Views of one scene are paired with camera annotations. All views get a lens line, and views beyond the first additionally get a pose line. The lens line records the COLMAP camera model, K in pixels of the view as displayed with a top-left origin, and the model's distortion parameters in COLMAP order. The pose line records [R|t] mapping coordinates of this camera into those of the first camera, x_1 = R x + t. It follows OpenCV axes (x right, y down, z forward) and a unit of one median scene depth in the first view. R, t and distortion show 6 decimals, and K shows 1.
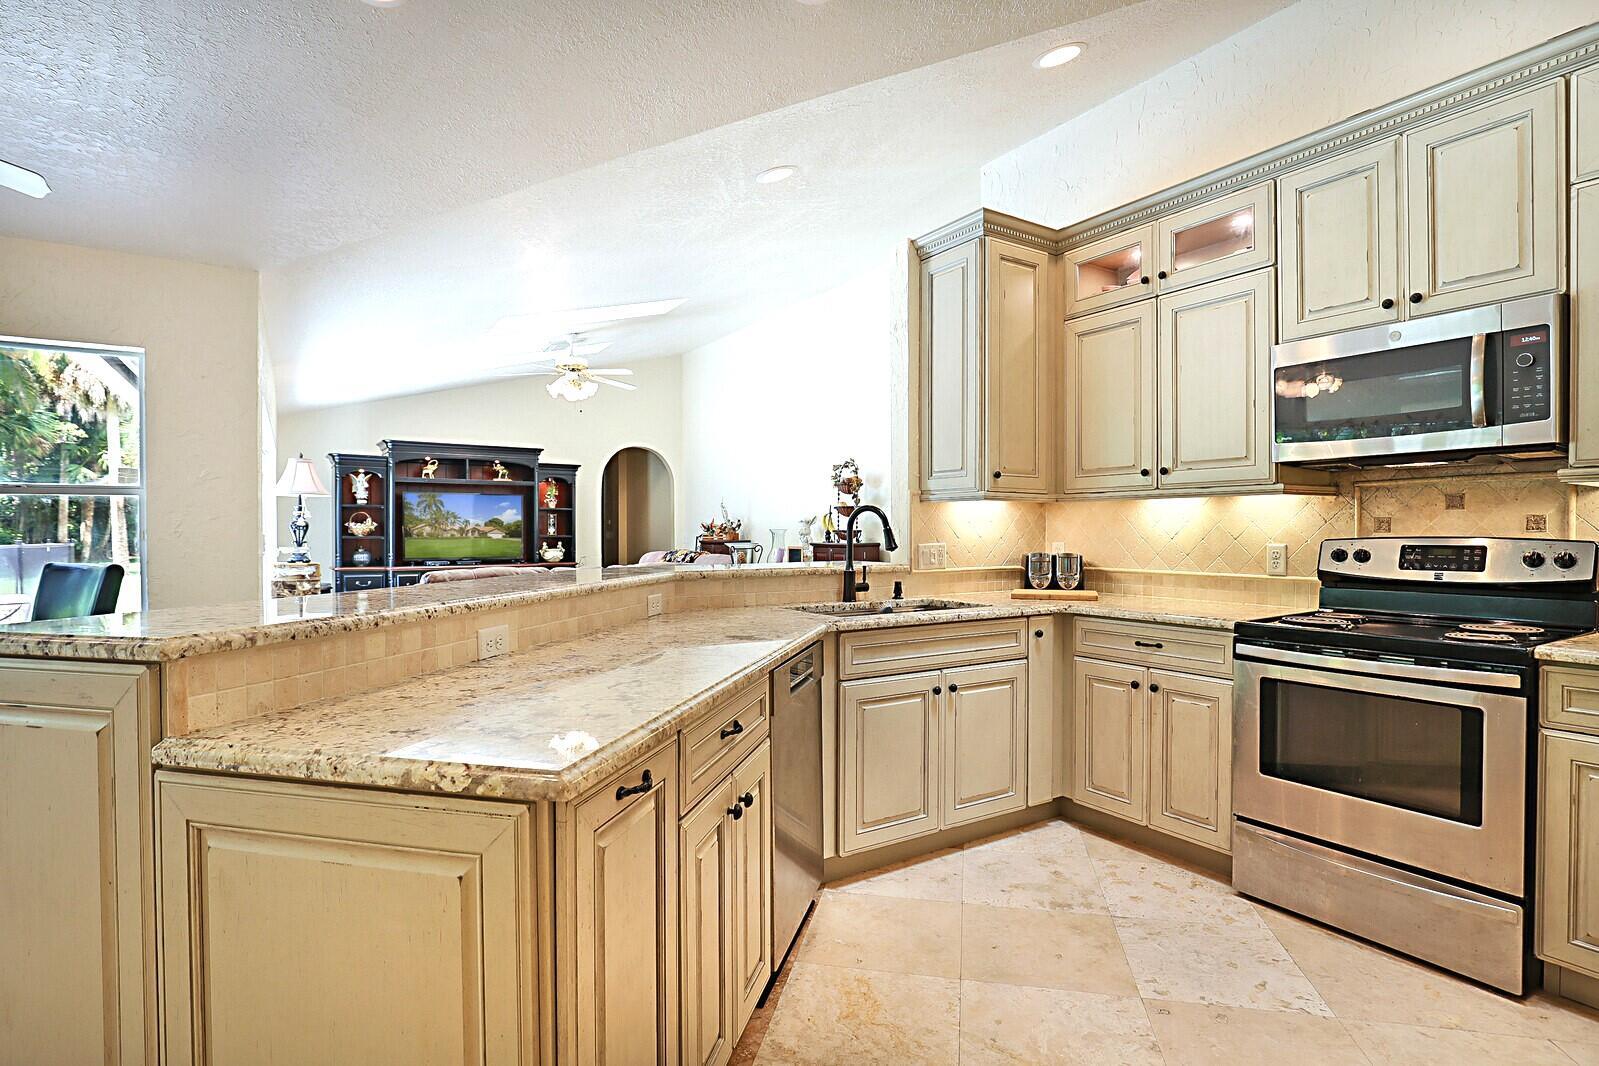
lens RADIAL K [[809.8, 0, 797.7], [0, 809.8, 538.3], [0, 0, 1]] dist [-0.004746, -0.000257]
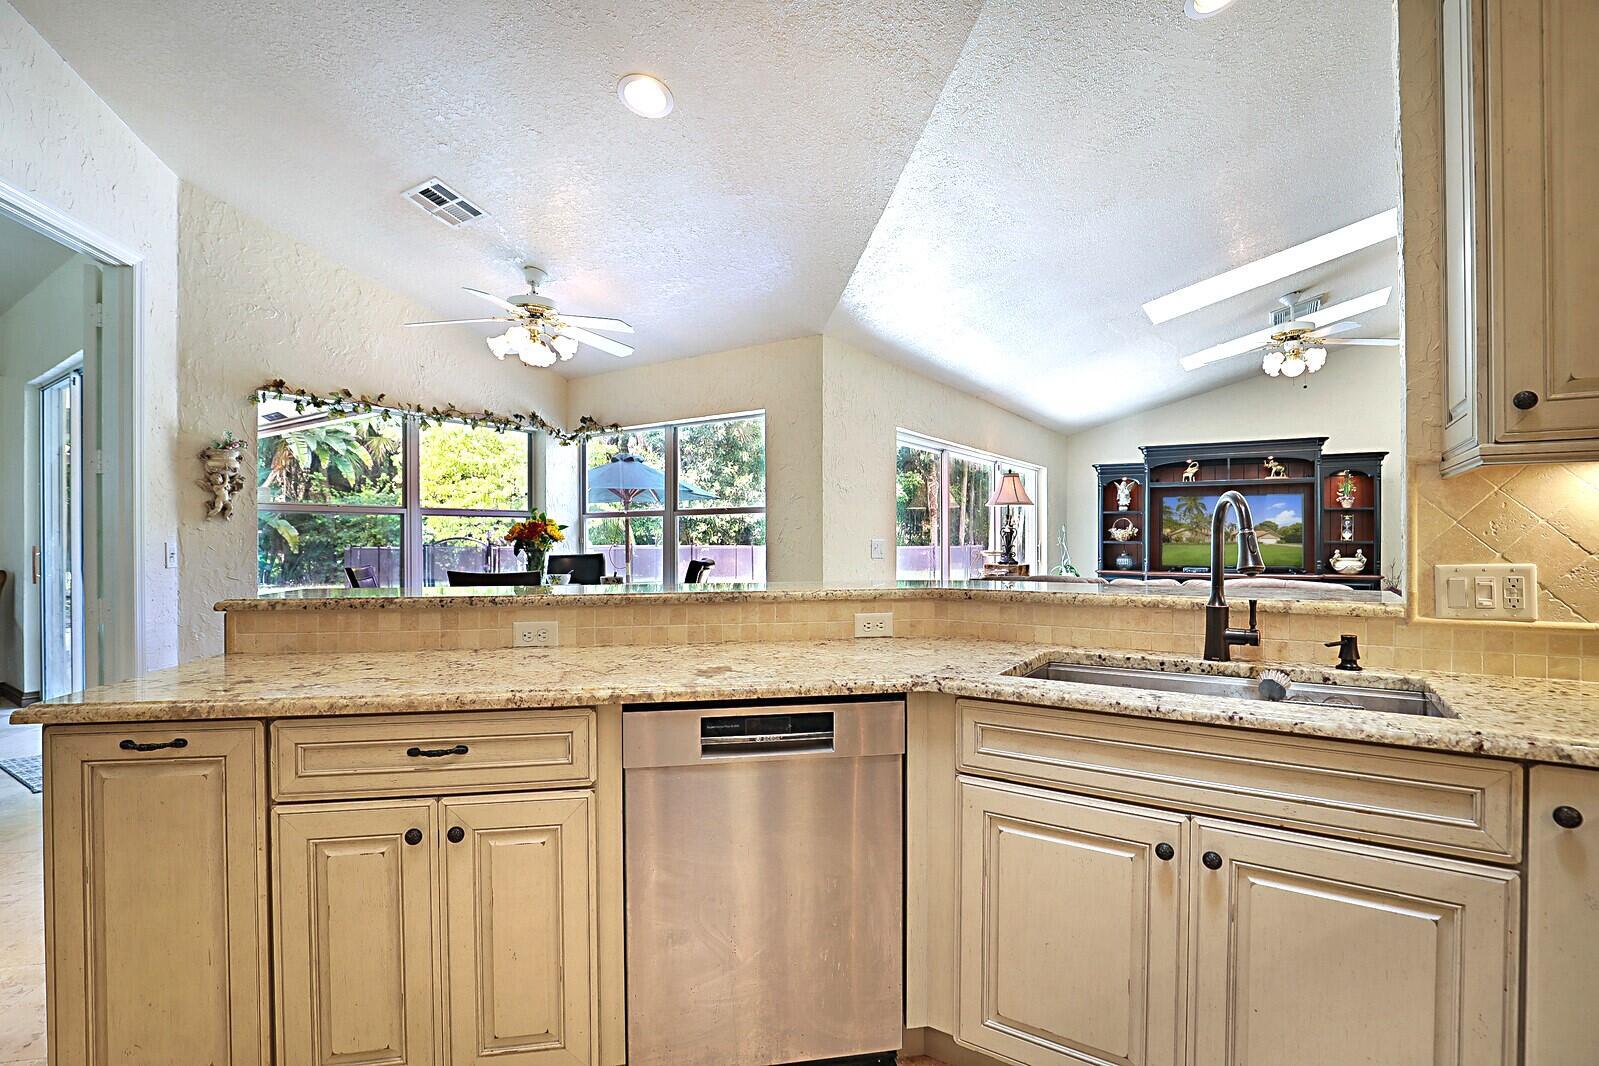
lens RADIAL K [[756.1, 0, 798.3], [0, 756.1, 541.1], [0, 0, 1]] dist [-0.022164, 0.001442]
pose [[0.404403, 0.004520, -0.914570, 0.179989], [-0.005706, 0.999981, 0.002419, -0.002714], [0.914563, 0.004240, 0.404421, 0.210172]]
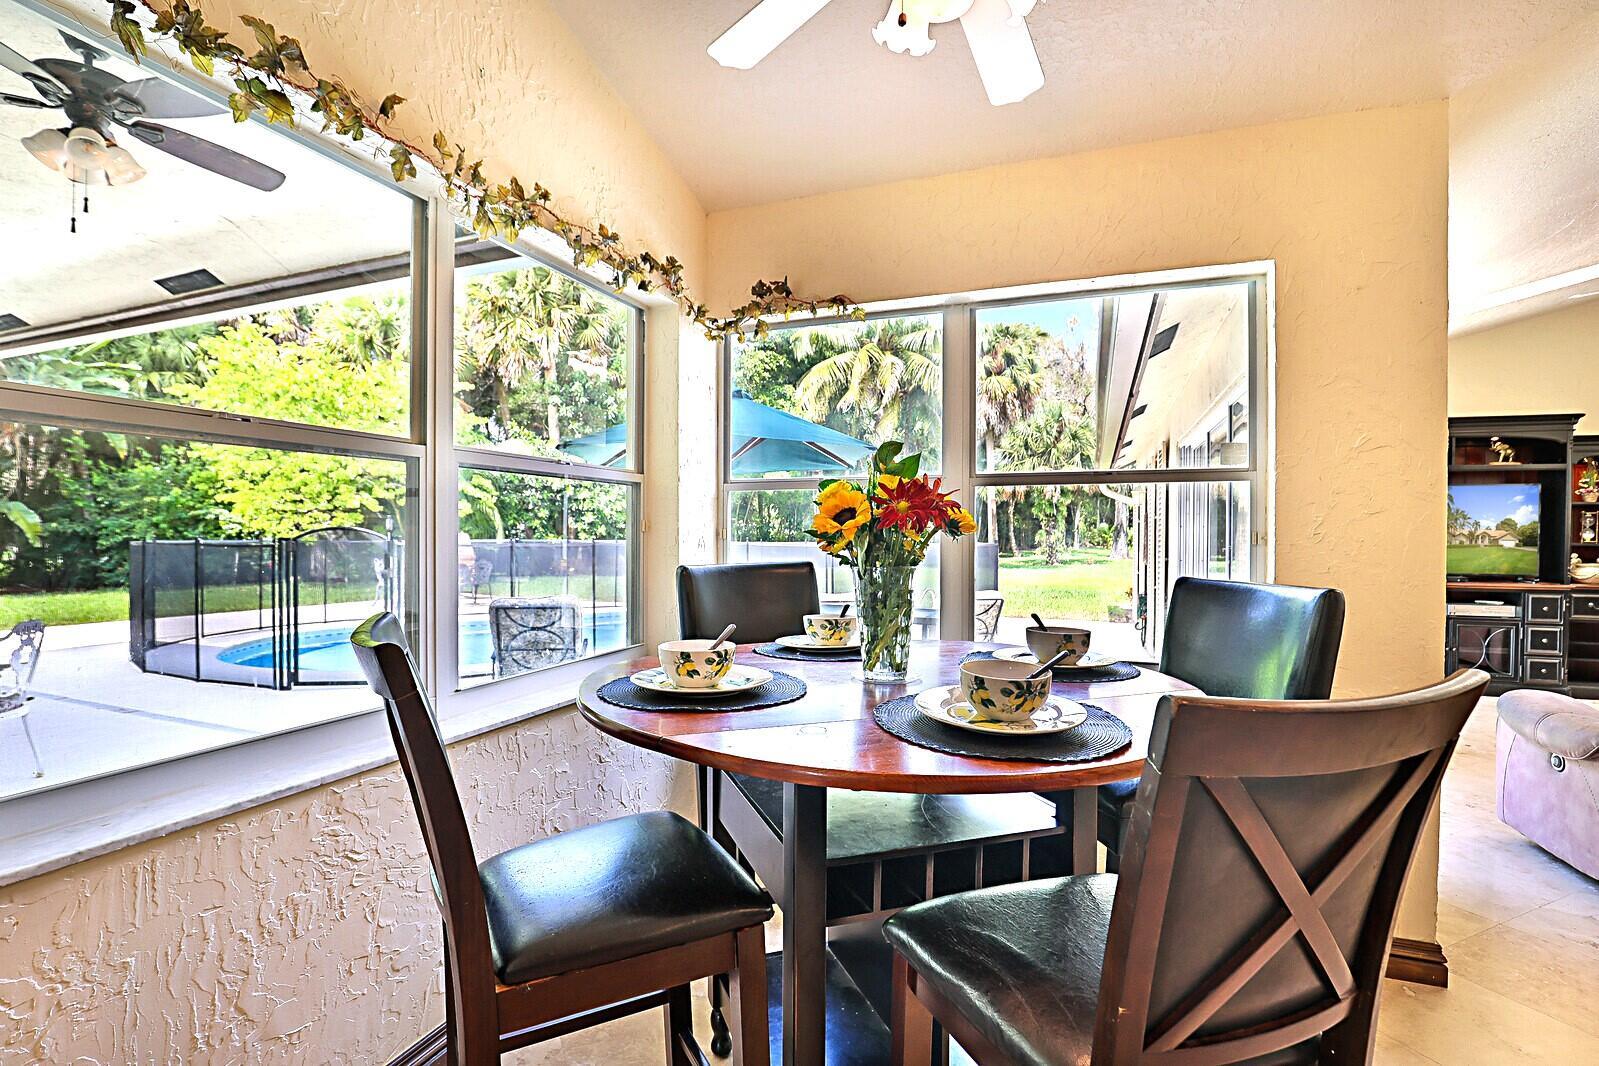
lens RADIAL K [[756.1, 0, 794.3], [0, 756.1, 537.2], [0, 0, 1]] dist [-0.022164, 0.001442]
pose [[0.585722, 0.009628, -0.810455, -0.216978], [-0.014657, 0.999892, 0.001285, -0.000413], [0.810379, 0.011126, 0.585800, 0.131284]]
